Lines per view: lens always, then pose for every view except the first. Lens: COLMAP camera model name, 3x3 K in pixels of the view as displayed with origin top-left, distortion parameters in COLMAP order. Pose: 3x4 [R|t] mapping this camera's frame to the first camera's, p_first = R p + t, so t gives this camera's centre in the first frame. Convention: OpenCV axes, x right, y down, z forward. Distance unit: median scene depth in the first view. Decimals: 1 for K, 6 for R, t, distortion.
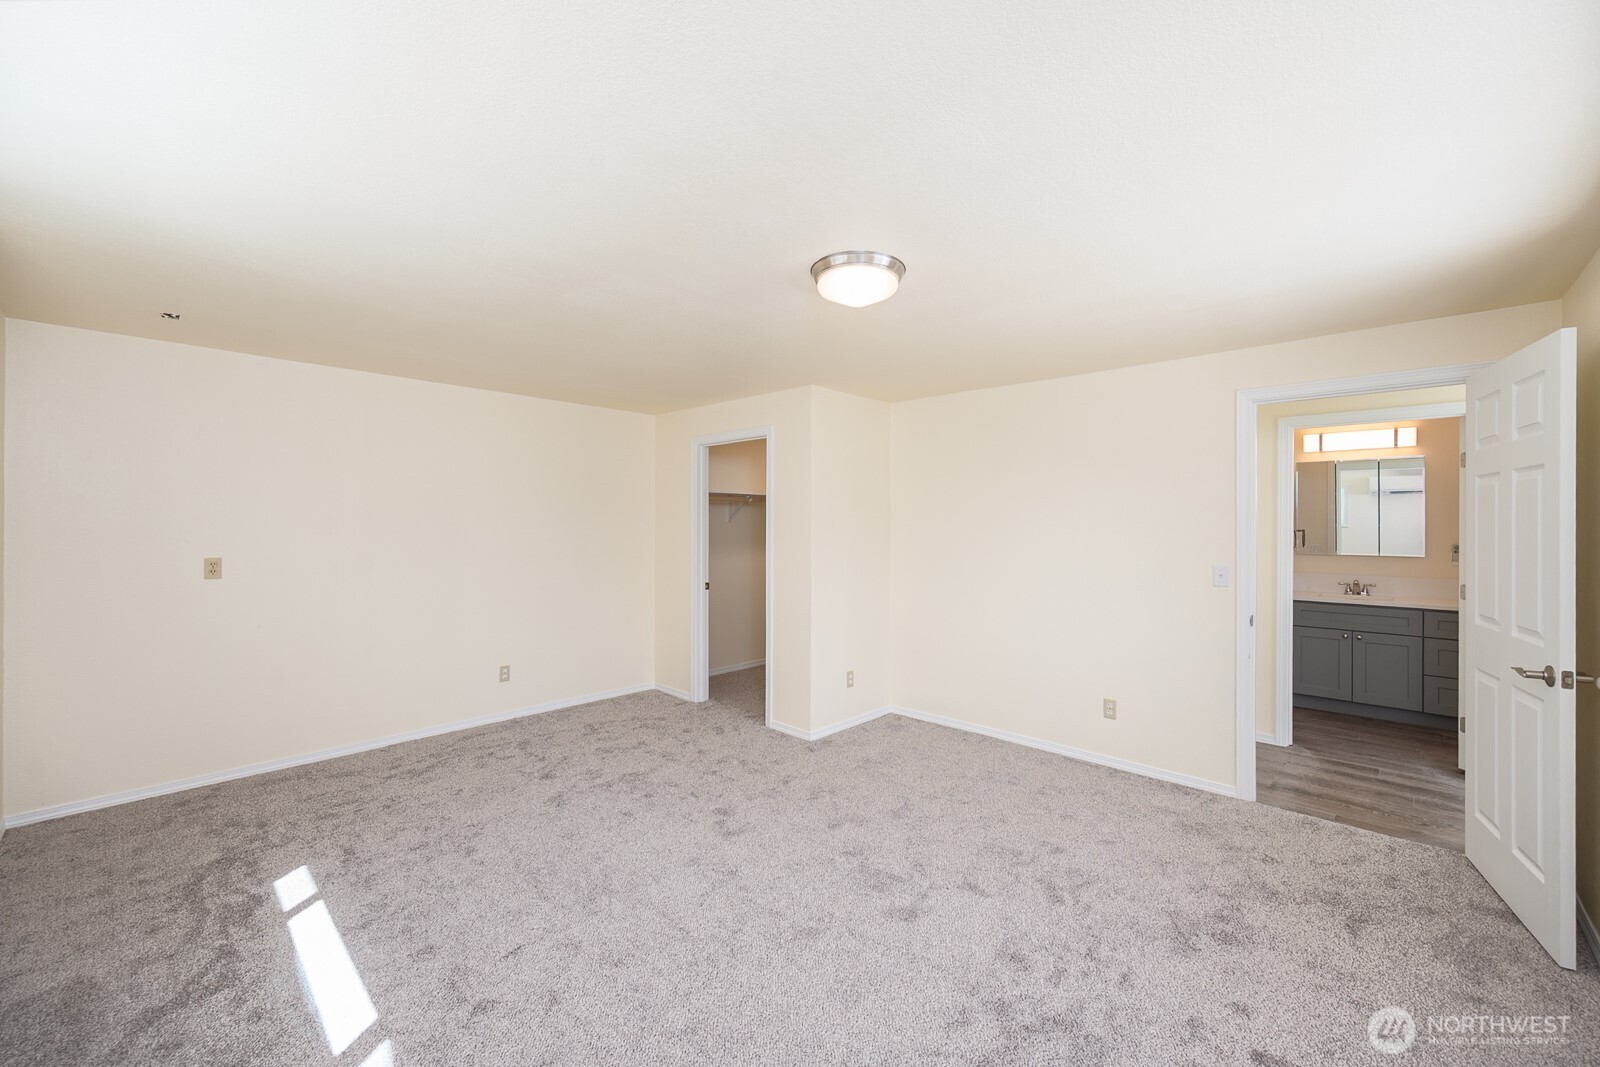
lens RADIAL K [[630.2, 0, 806.0], [0, 630.2, 525.5], [0, 0, 1]] dist [-0.001295, 0.000345]
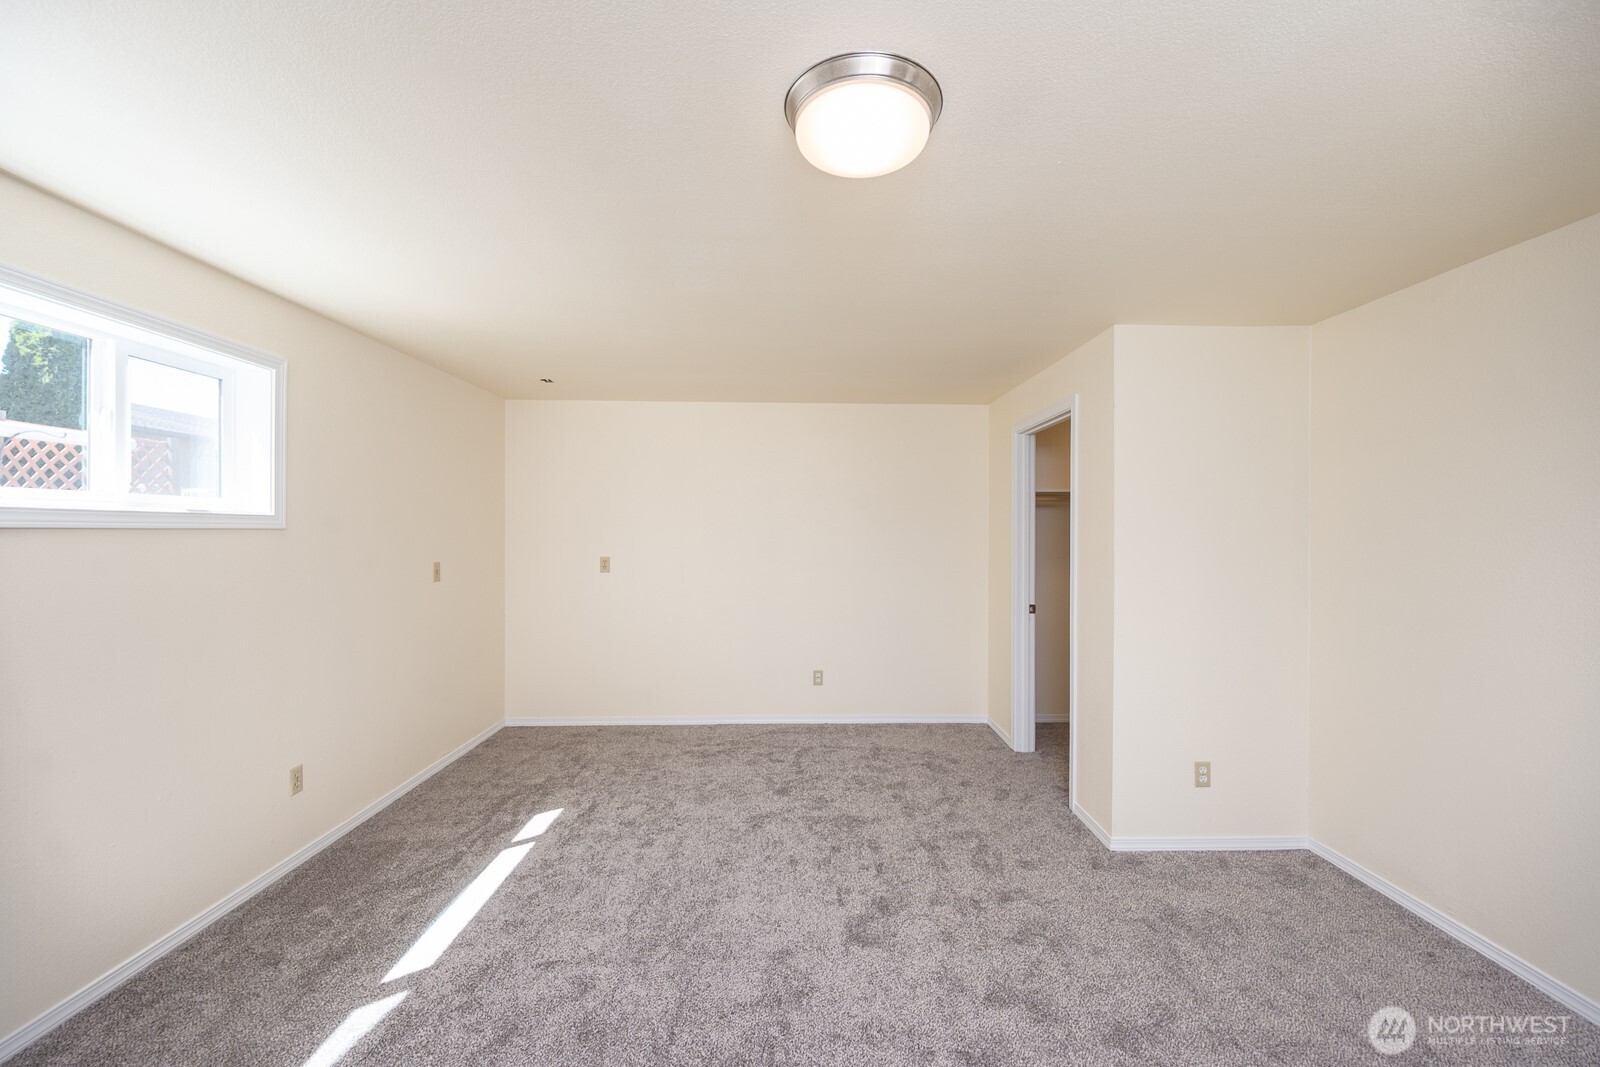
lens RADIAL K [[630.2, 0, 809.6], [0, 630.2, 538.5], [0, 0, 1]] dist [-0.001295, 0.000345]
pose [[0.708273, 0.006668, -0.705907, 0.280214], [-0.001513, 0.999967, 0.007927, 0.000873], [0.705937, -0.004546, 0.708260, 0.320864]]
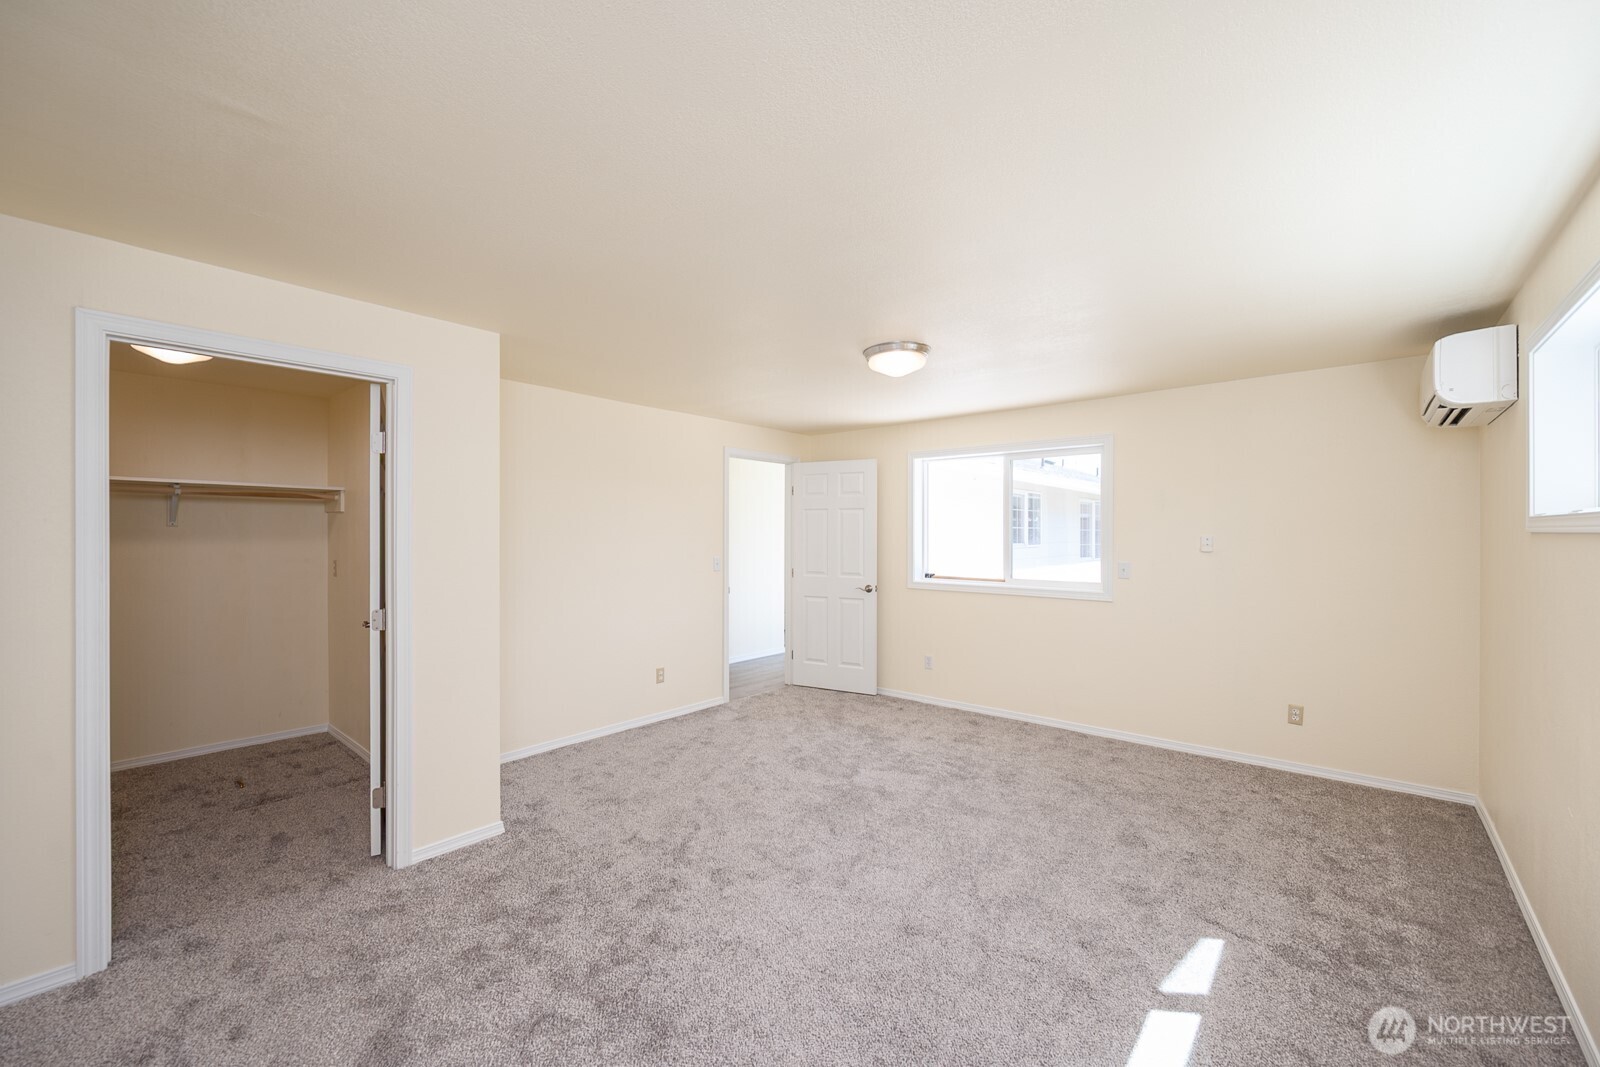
lens RADIAL K [[630.2, 0, 797.3], [0, 630.2, 532.5], [0, 0, 1]] dist [-0.001295, 0.000345]
pose [[-0.035234, -0.004252, 0.999370, -0.793480], [-0.003062, 0.999987, 0.004146, -0.004071], [-0.999374, -0.002914, -0.035246, 0.761052]]
